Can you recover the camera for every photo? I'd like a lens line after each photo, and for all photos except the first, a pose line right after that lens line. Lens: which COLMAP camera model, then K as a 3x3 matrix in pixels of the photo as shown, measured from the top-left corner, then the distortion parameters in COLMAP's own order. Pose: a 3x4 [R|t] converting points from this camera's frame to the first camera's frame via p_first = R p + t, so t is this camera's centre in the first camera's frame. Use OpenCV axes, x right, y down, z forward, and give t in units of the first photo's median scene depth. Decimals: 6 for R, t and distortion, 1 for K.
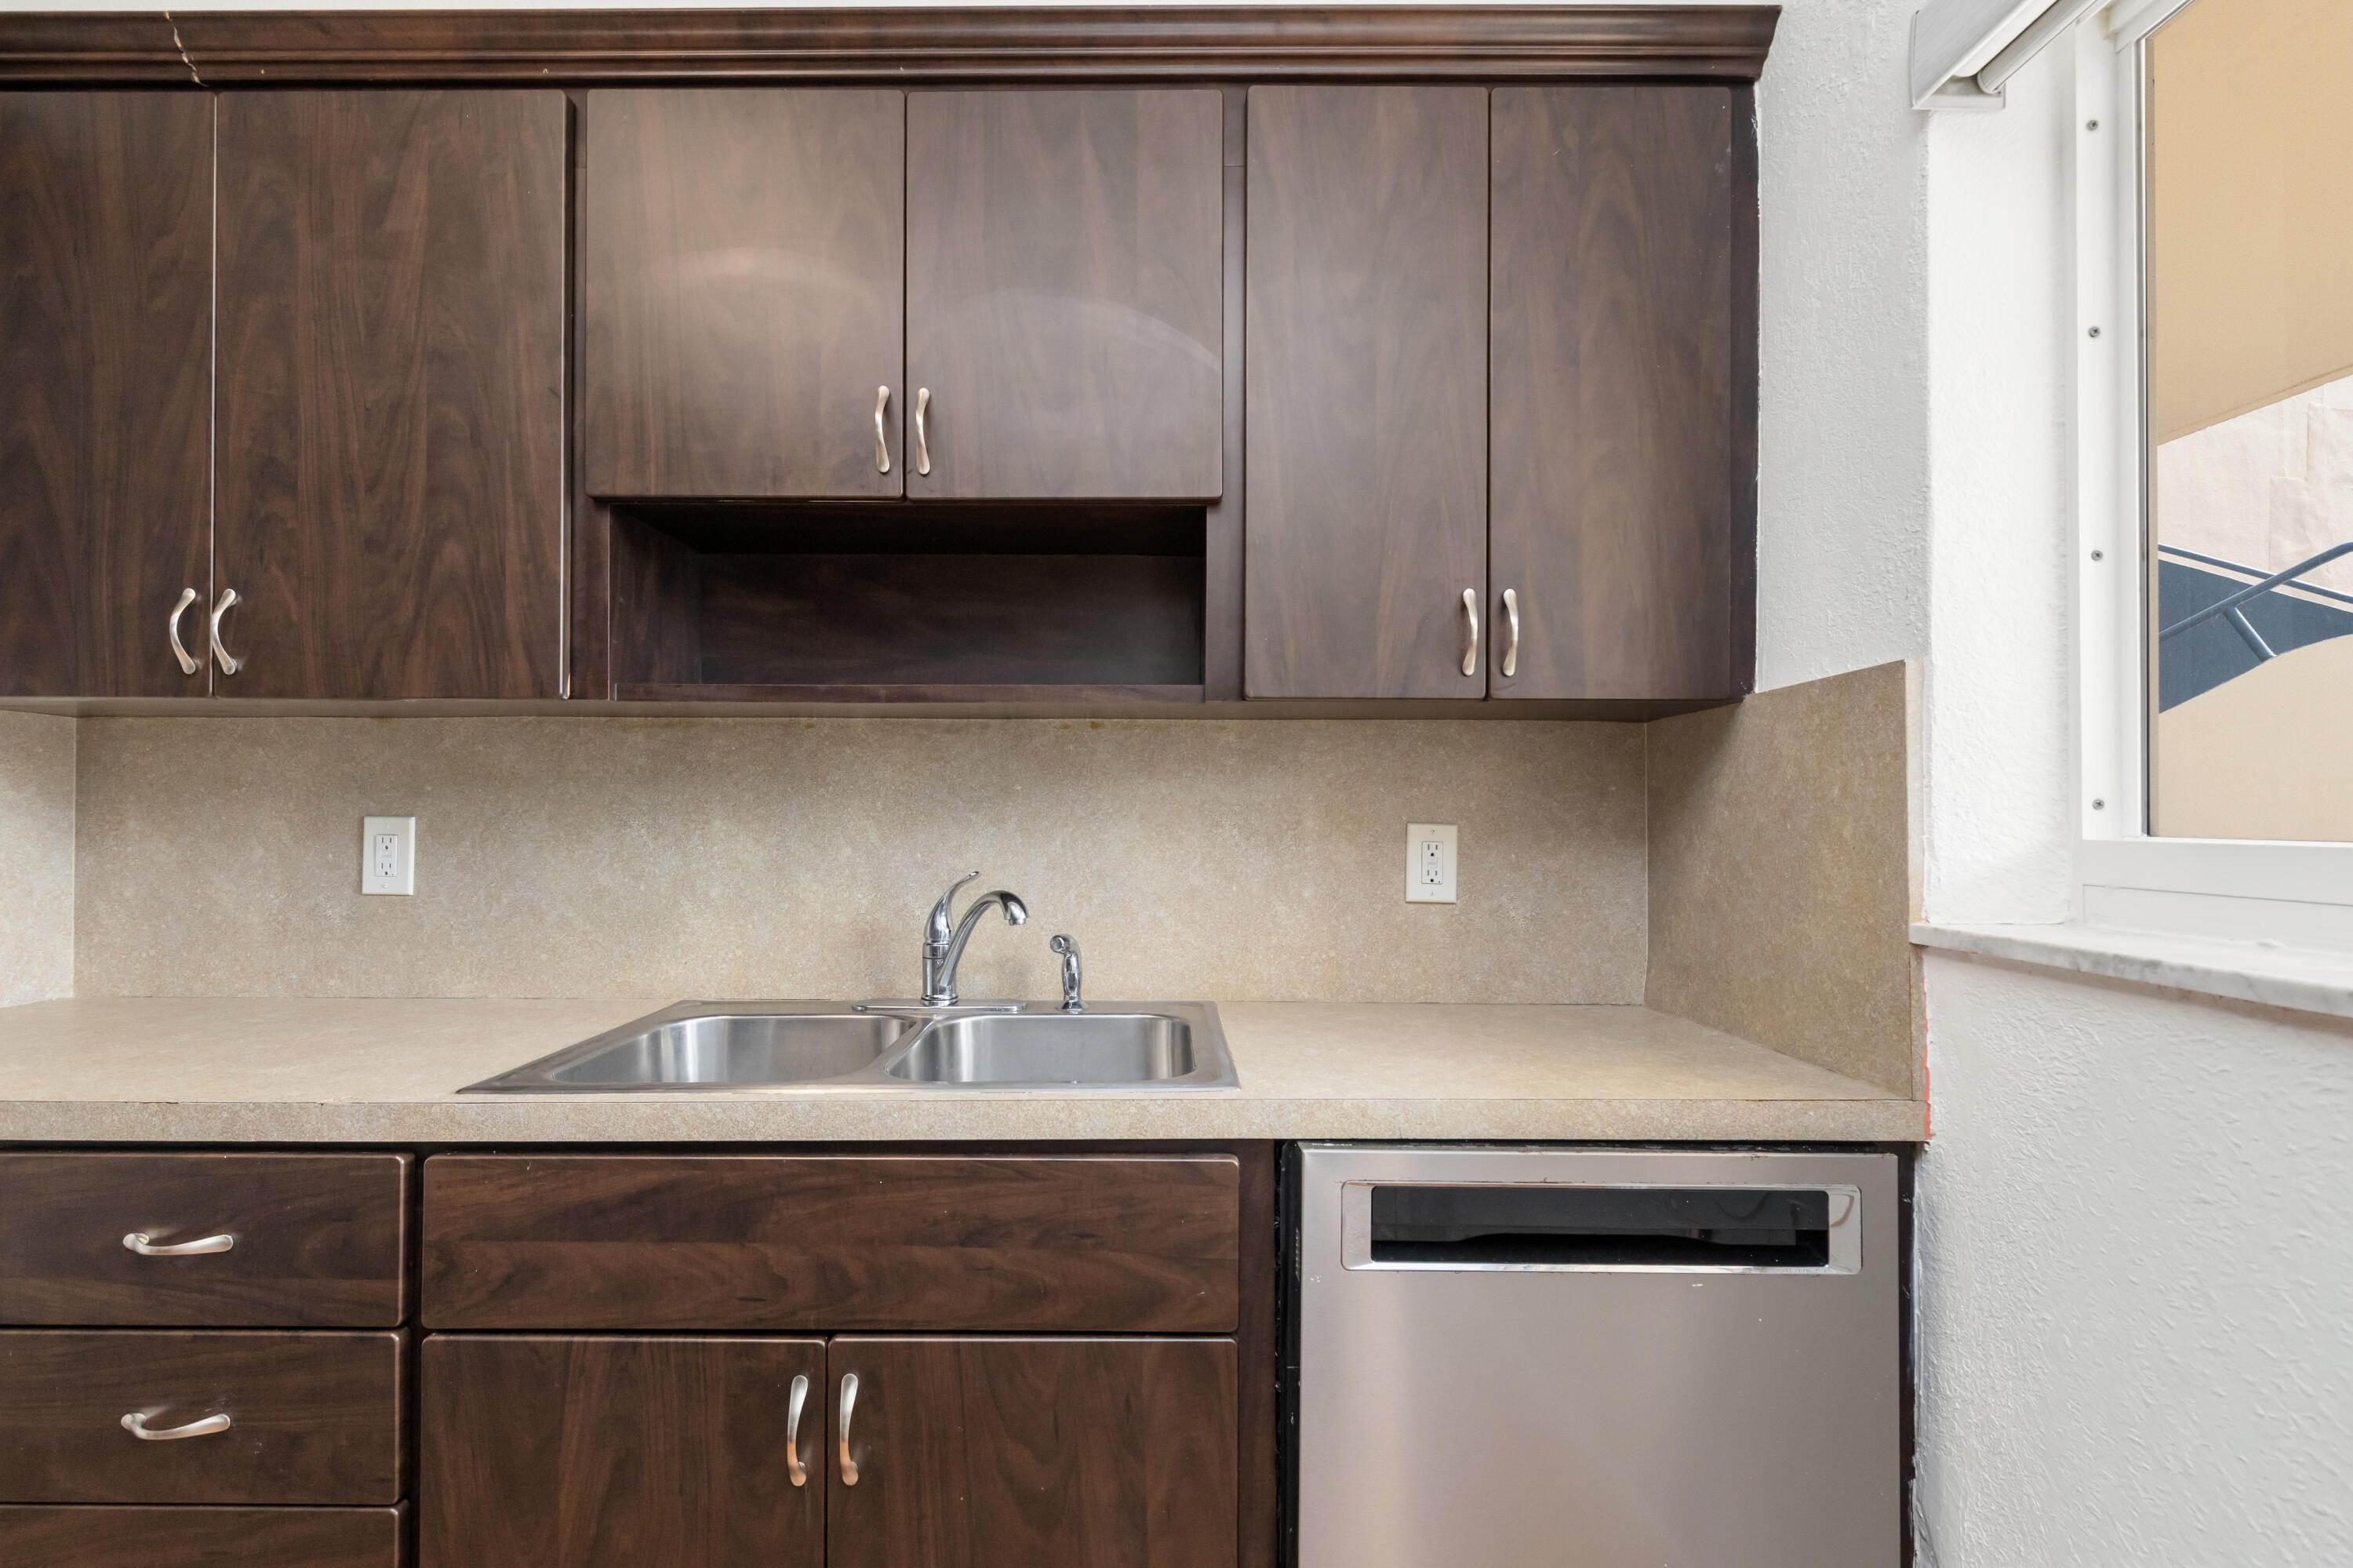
lens RADIAL K [[1098.2, 0, 1155.9], [0, 1098.2, 800.9], [0, 0, 1]] dist [-0.002746, 0.000433]
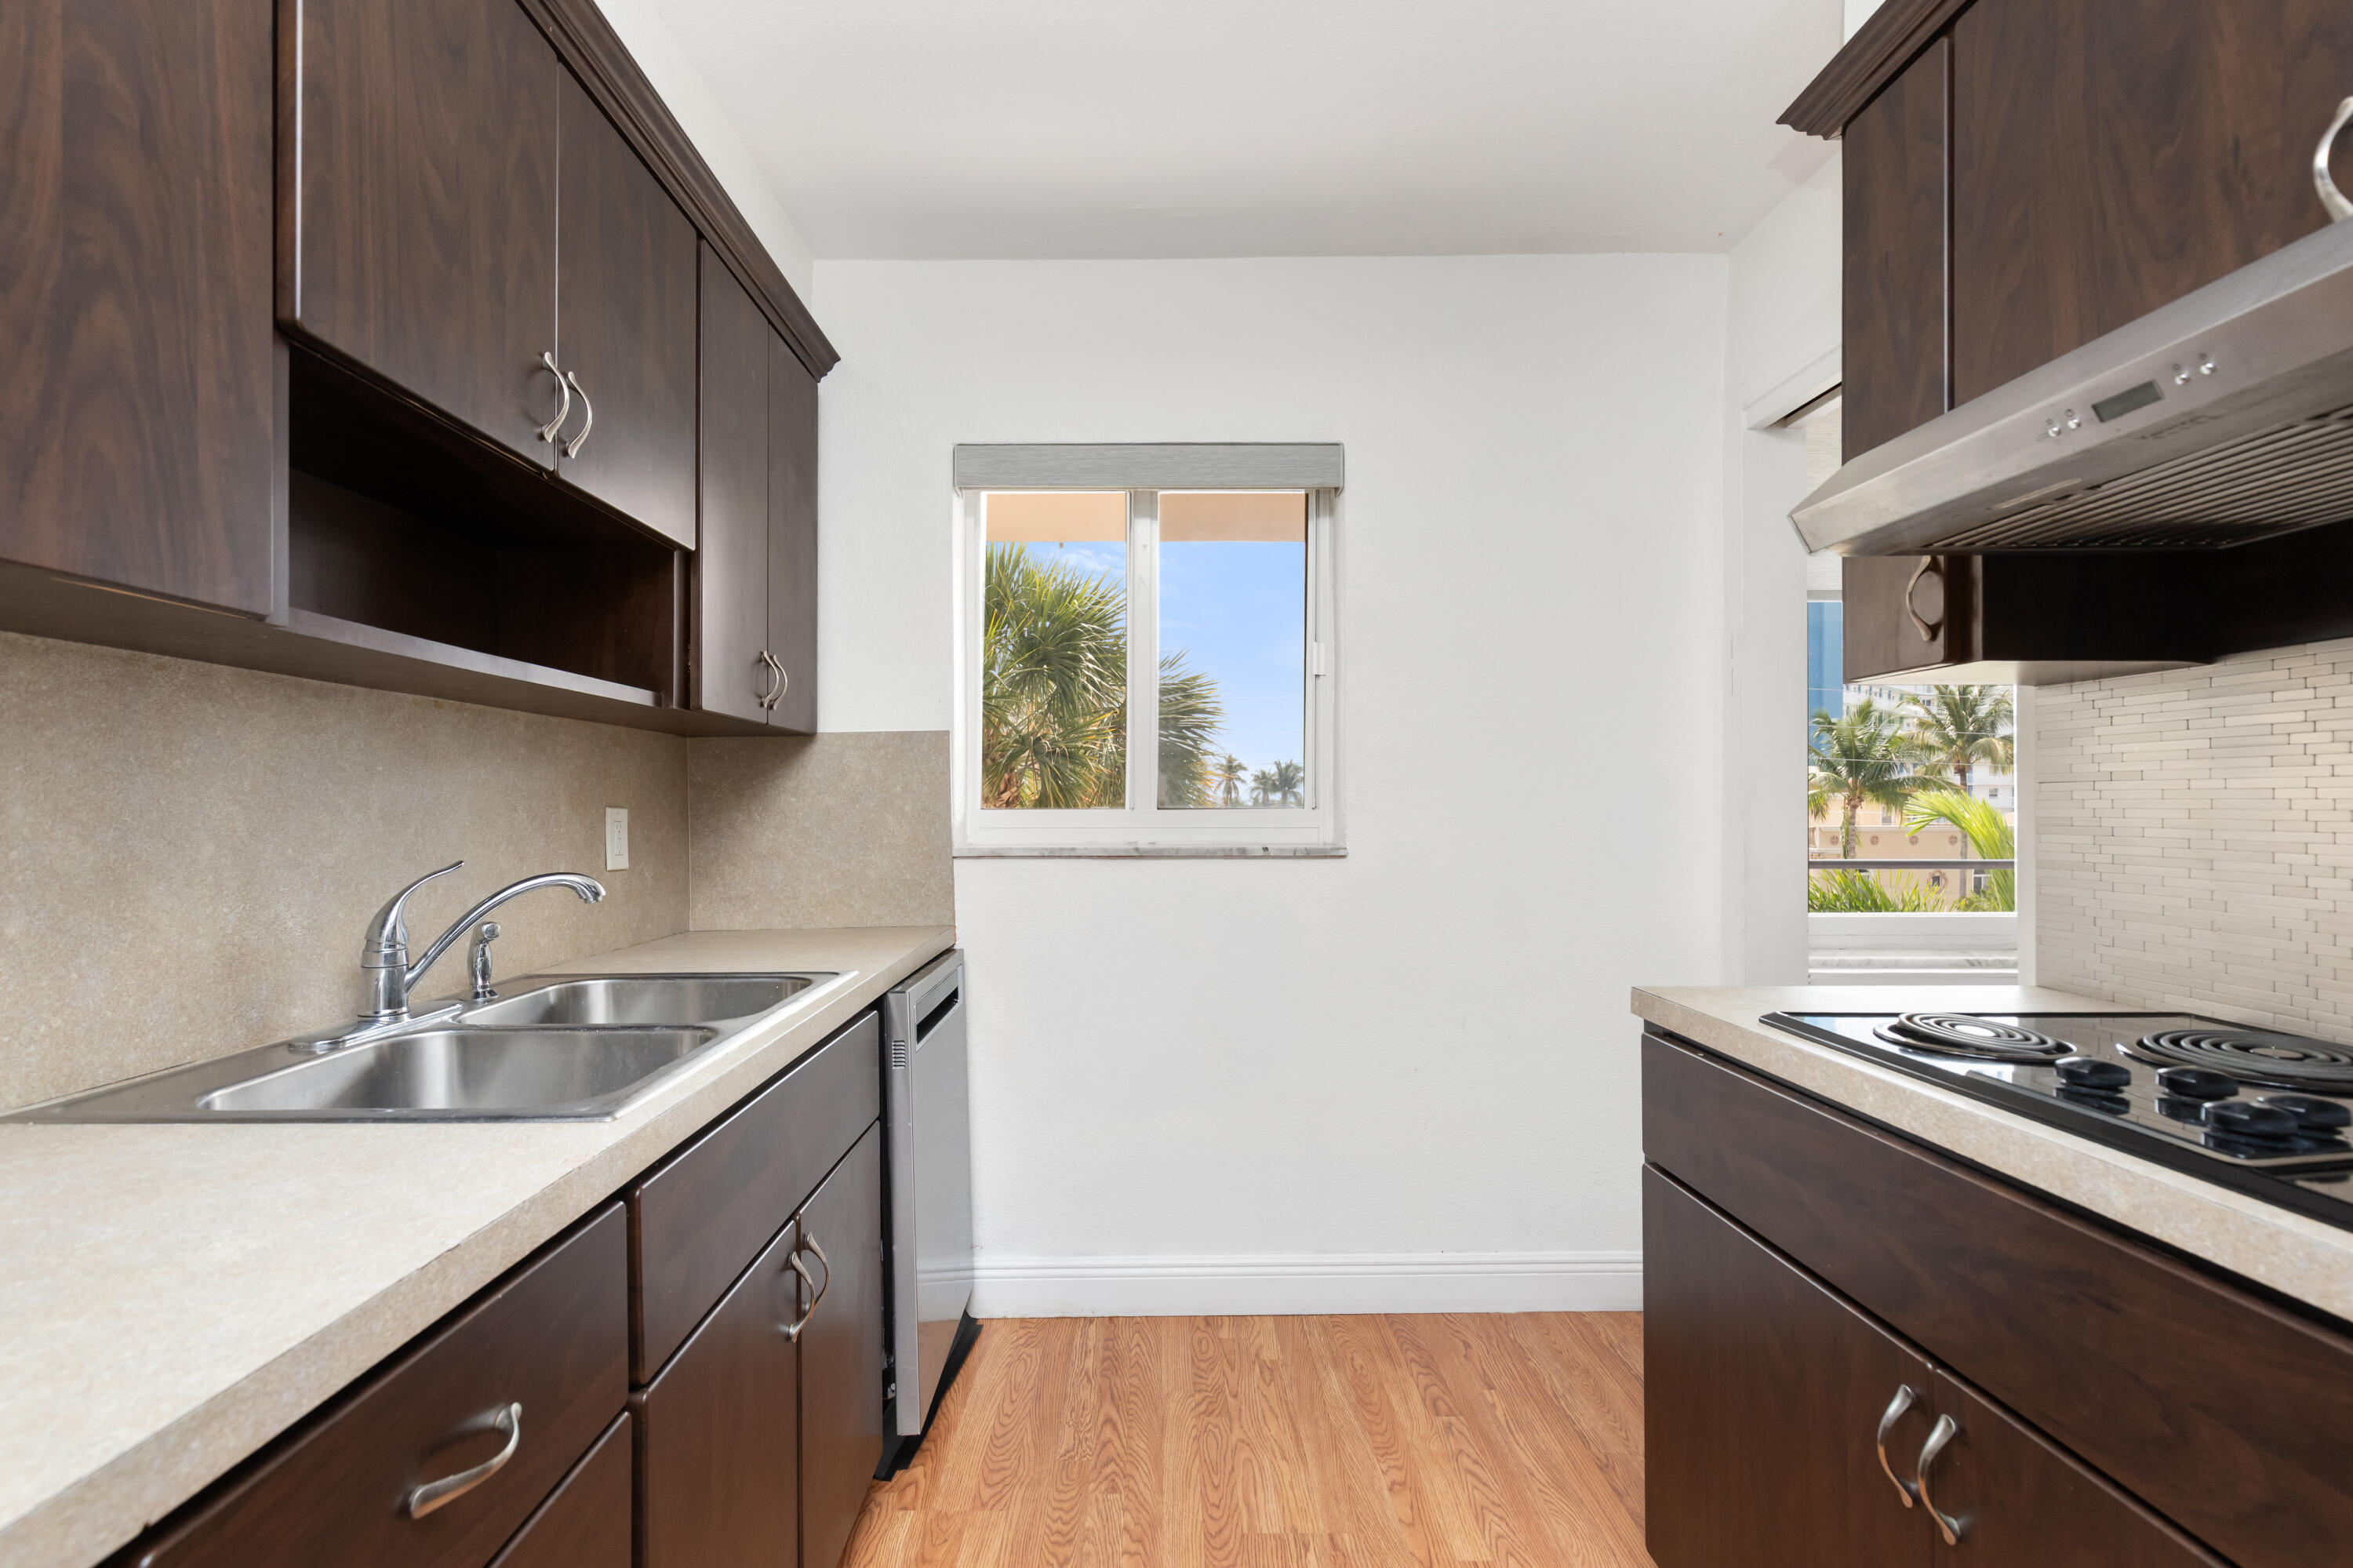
lens RADIAL K [[1062.5, 0, 1166.1], [0, 1062.5, 791.6], [0, 0, 1]] dist [0.003928, 0.000543]
pose [[-0.015077, 0.011082, 0.999825, -1.187574], [-0.008673, 0.999900, -0.011214, 0.013069], [-0.999849, -0.008840, -0.014980, 0.470218]]
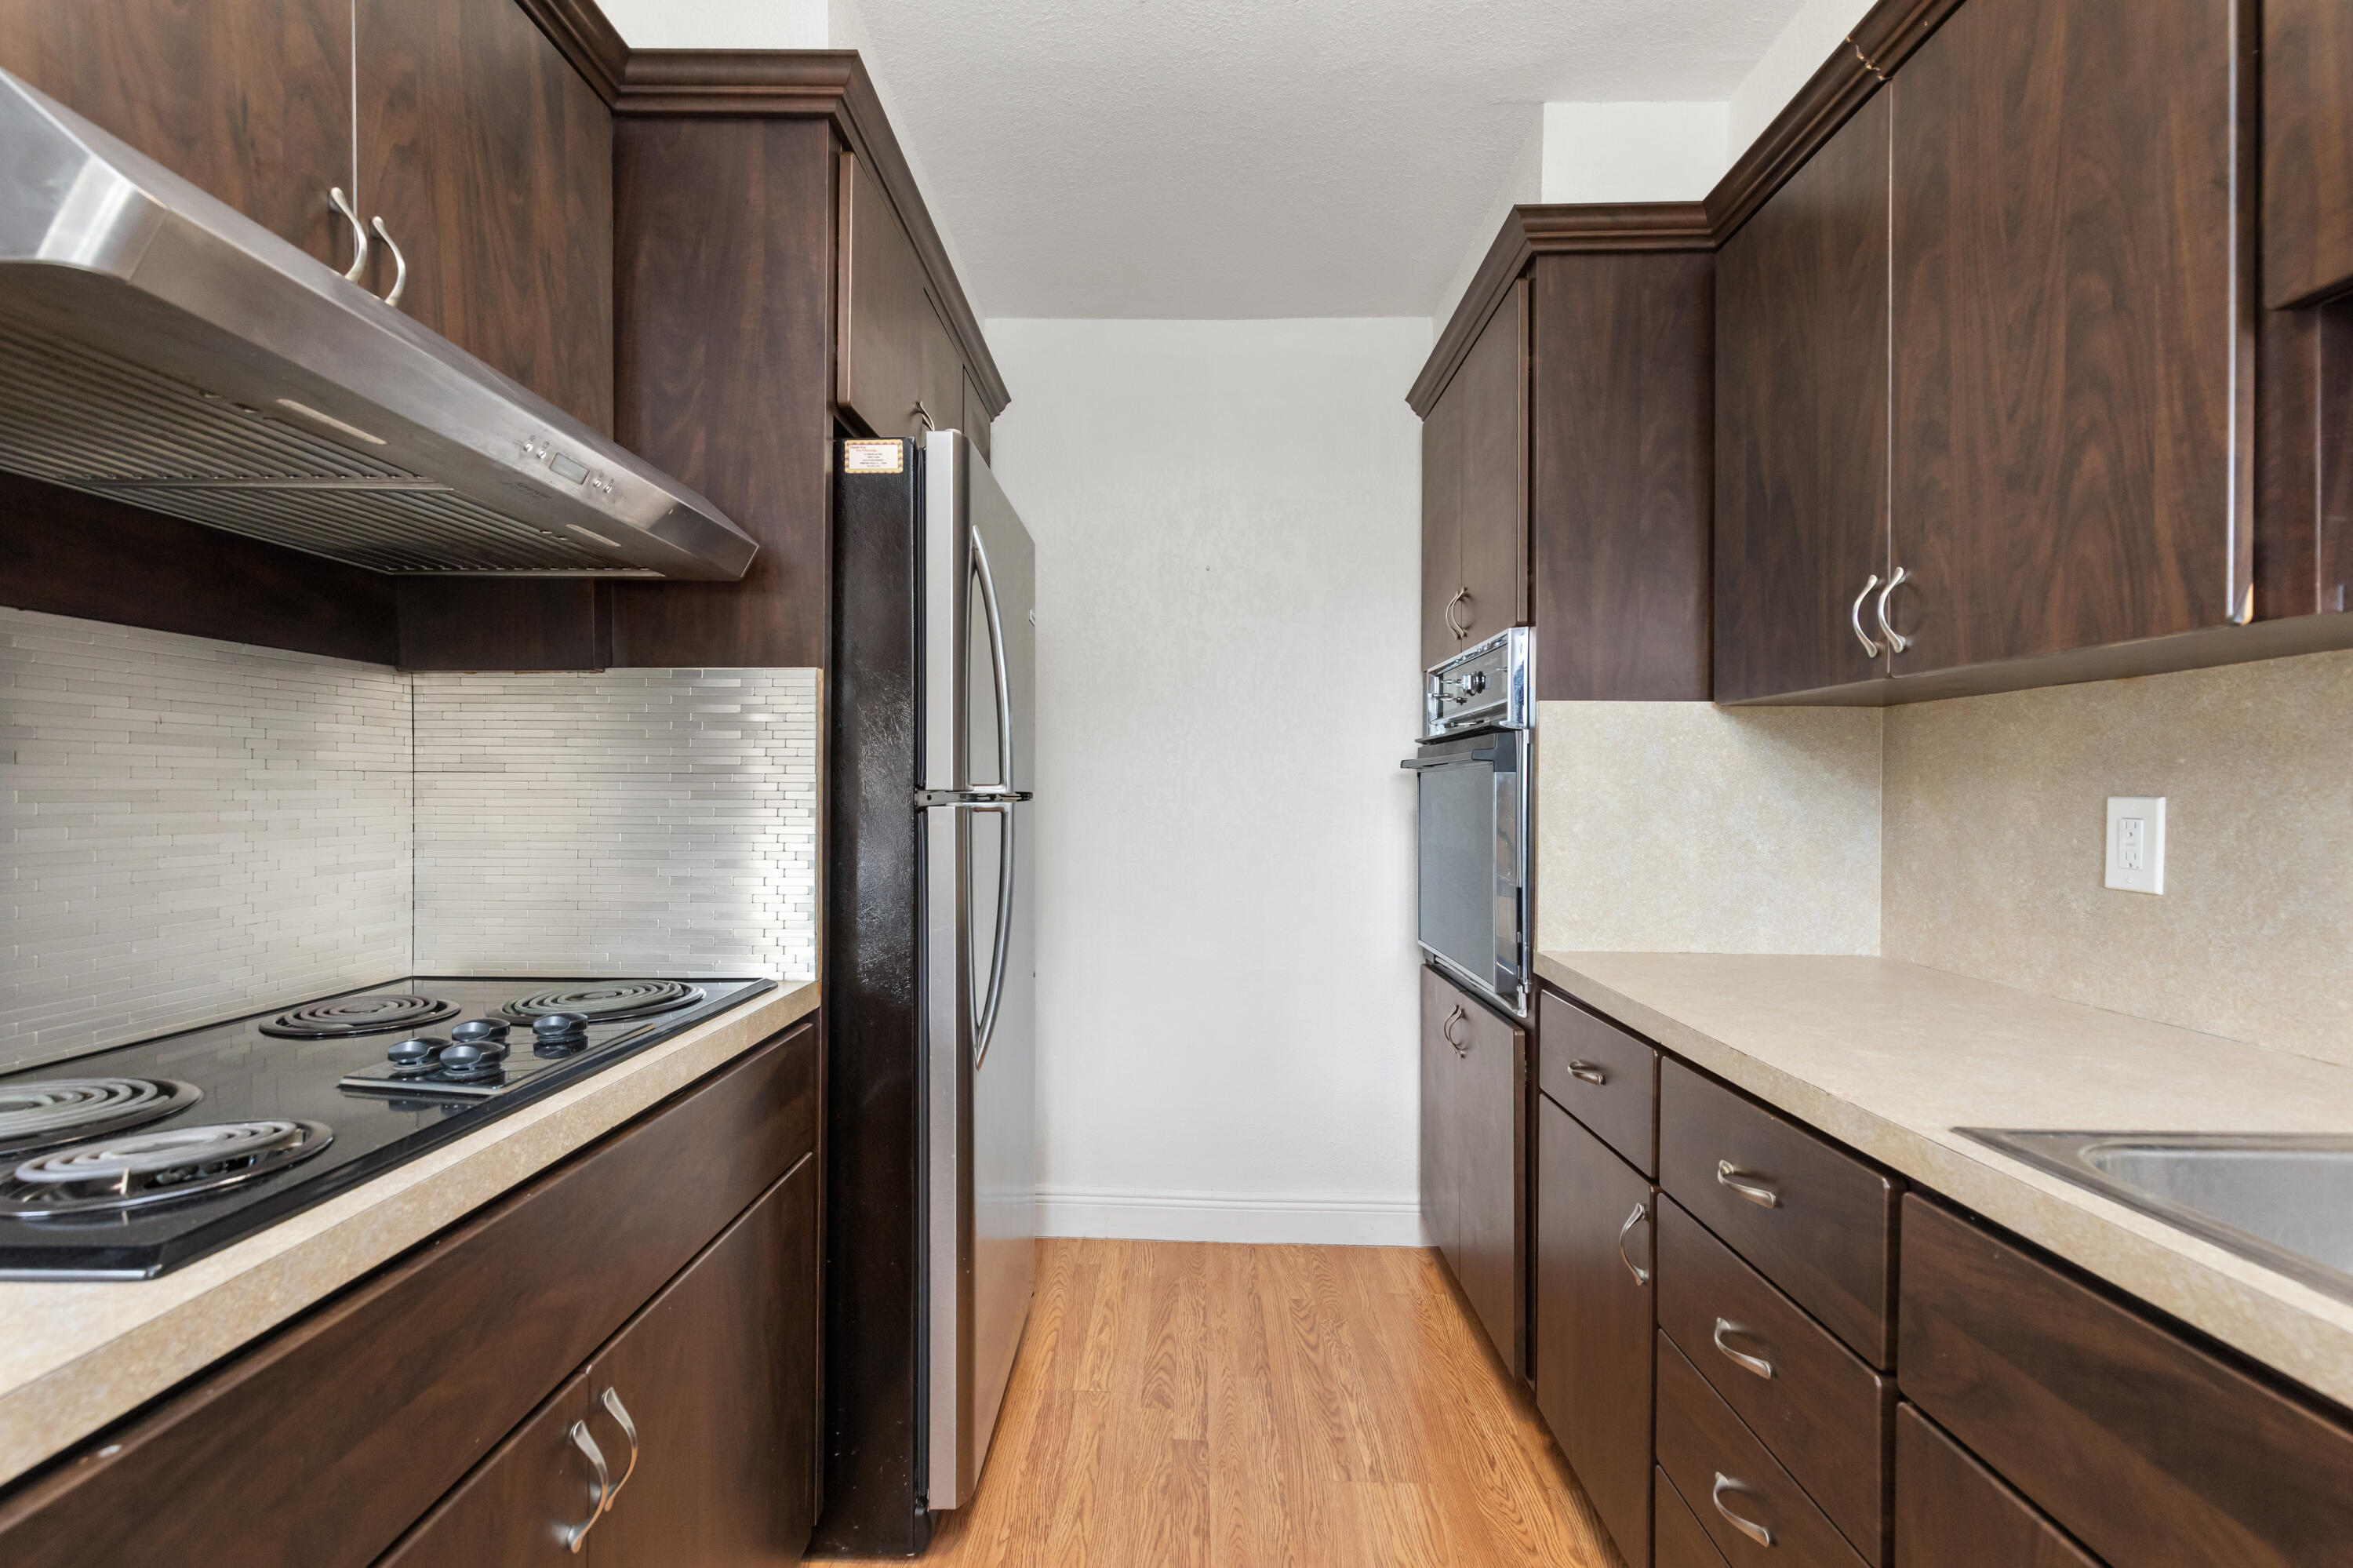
lens RADIAL K [[1062.5, 0, 1167.9], [0, 1062.5, 791.0], [0, 0, 1]] dist [0.003928, 0.000543]
pose [[-0.016676, -0.001016, -0.999860, 0.136466], [0.004890, 0.999987, -0.001098, 0.008844], [0.999849, -0.004908, -0.016670, 0.346276]]
